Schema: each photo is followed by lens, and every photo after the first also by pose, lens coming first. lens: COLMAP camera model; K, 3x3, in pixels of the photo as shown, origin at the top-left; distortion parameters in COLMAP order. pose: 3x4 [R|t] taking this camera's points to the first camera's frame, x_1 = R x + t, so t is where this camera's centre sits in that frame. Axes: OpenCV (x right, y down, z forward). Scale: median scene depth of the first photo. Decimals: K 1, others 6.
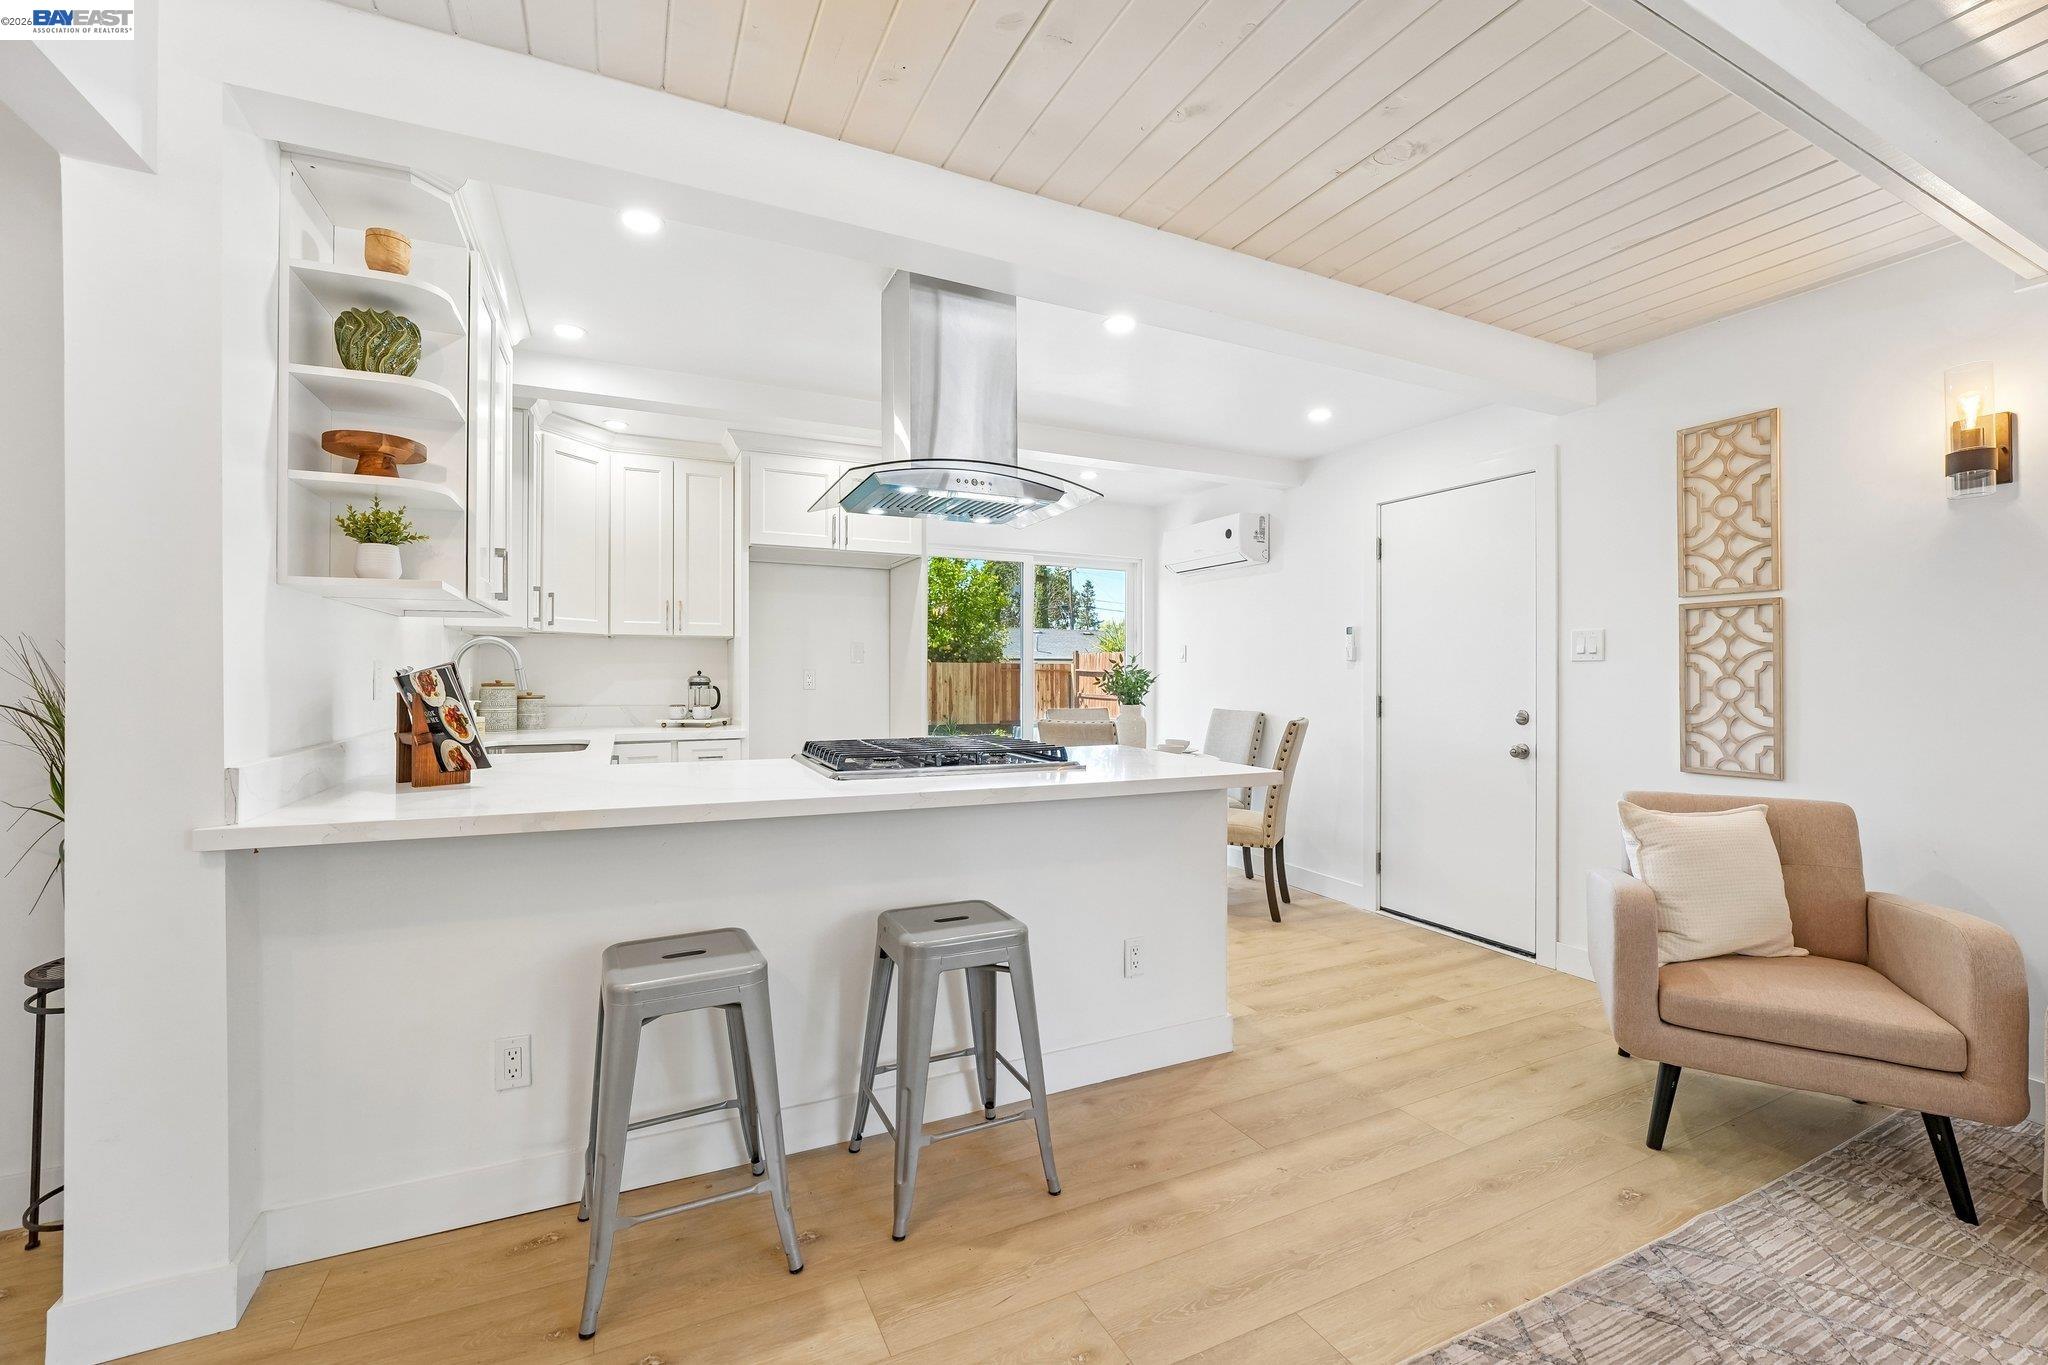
lens RADIAL K [[860.0, 0, 994.1], [0, 860.0, 682.8], [0, 0, 1]] dist [-0.001857, -0.000191]
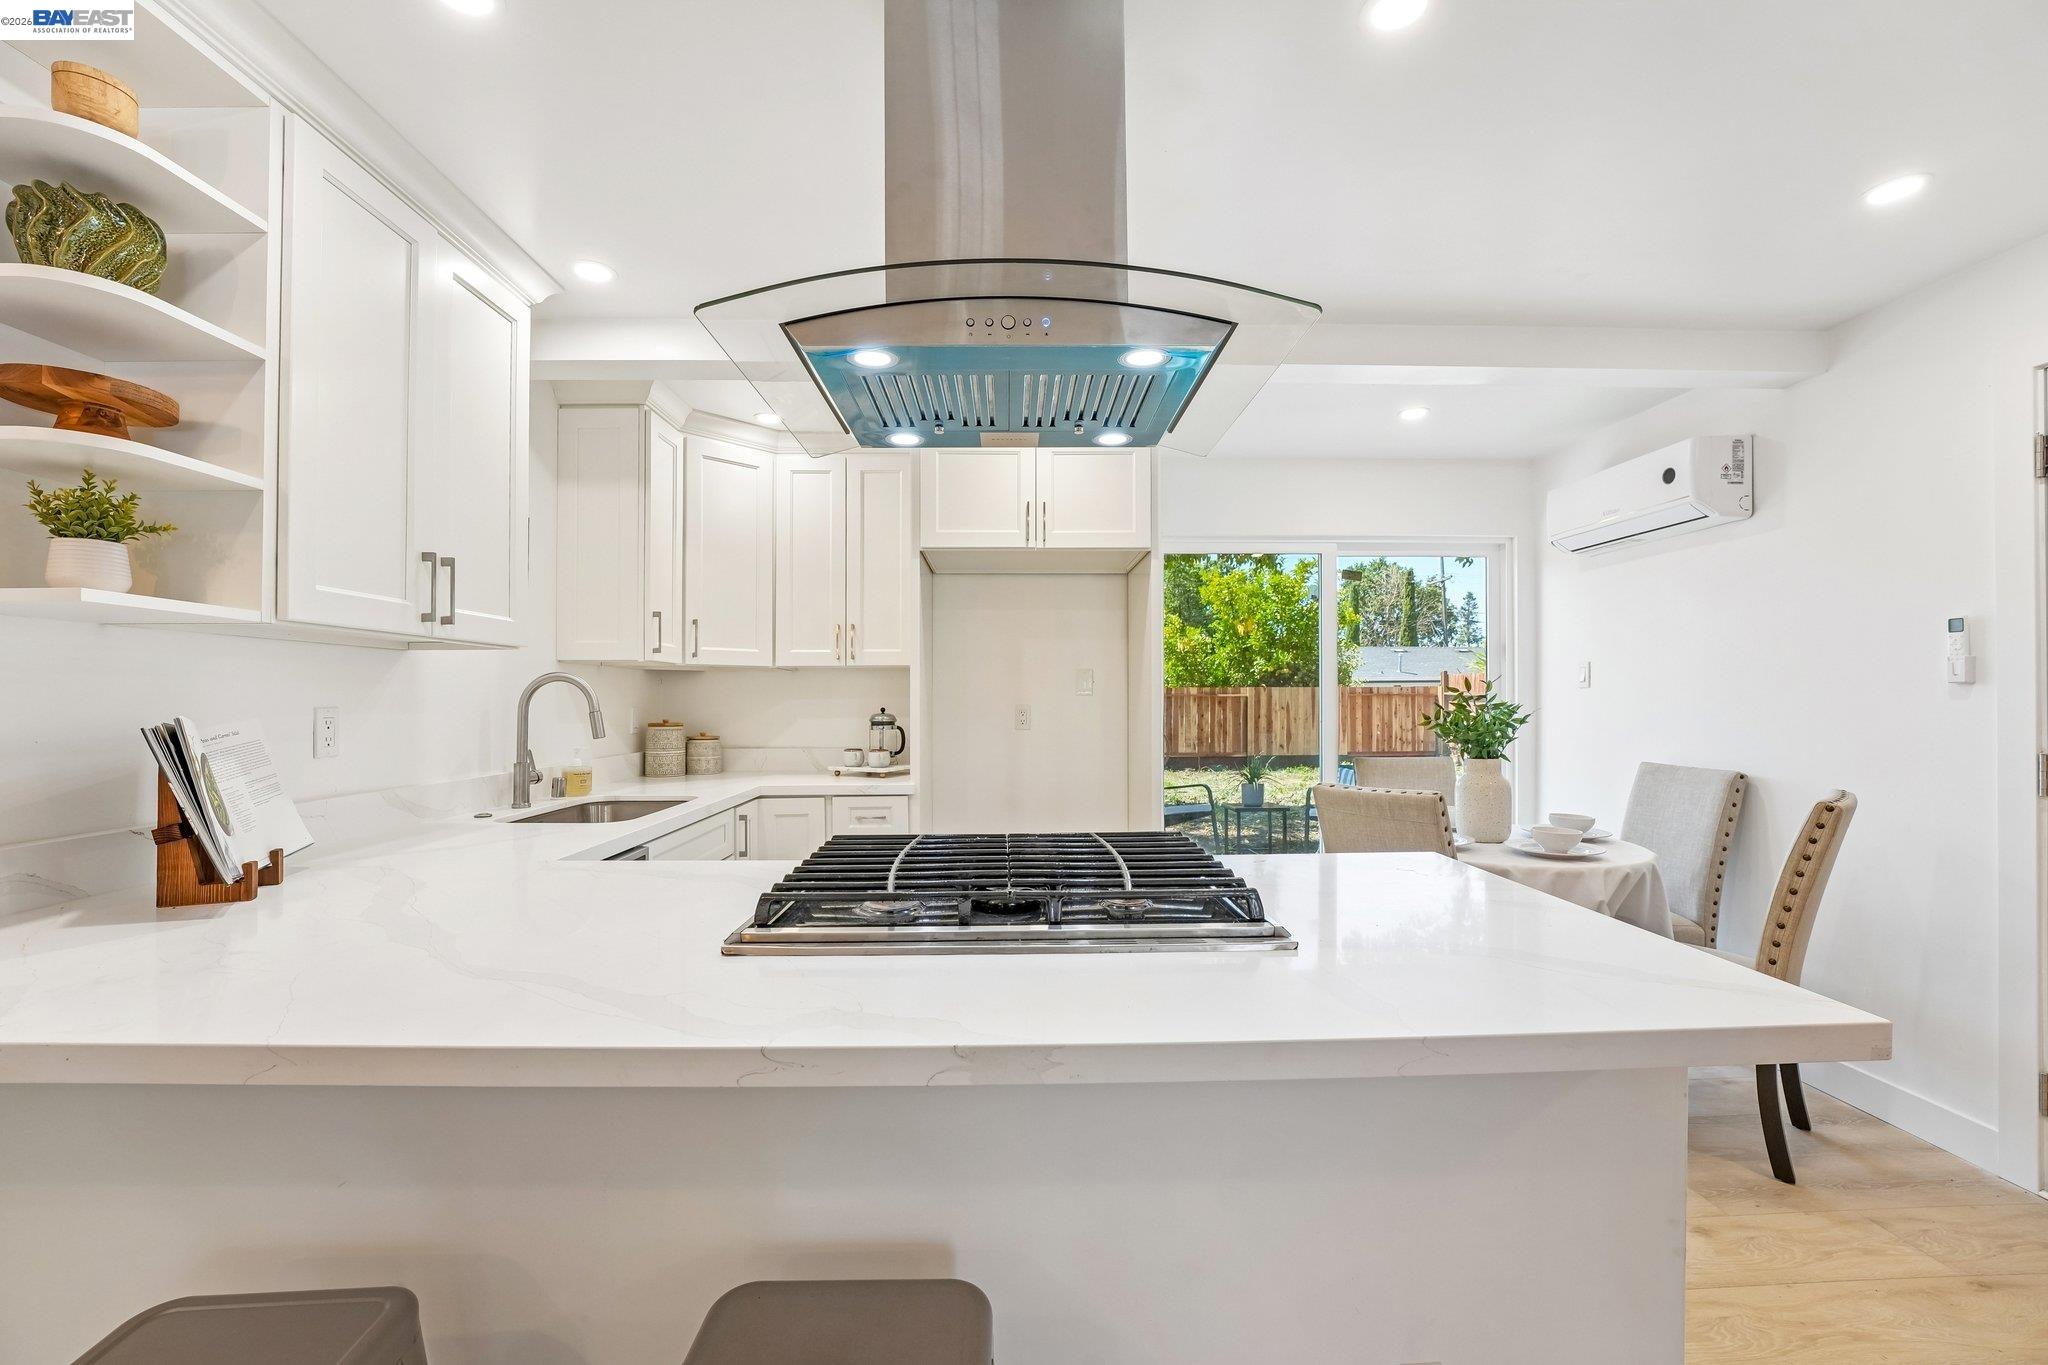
lens RADIAL K [[821.5, 0, 1001.8], [0, 821.5, 698.7], [0, 0, 1]] dist [-0.015529, 0.000070]
pose [[0.915489, -0.007729, -0.402270, 0.081559], [0.004051, 0.999942, -0.009993, -0.014562], [0.402323, 0.007519, 0.915467, 0.329892]]
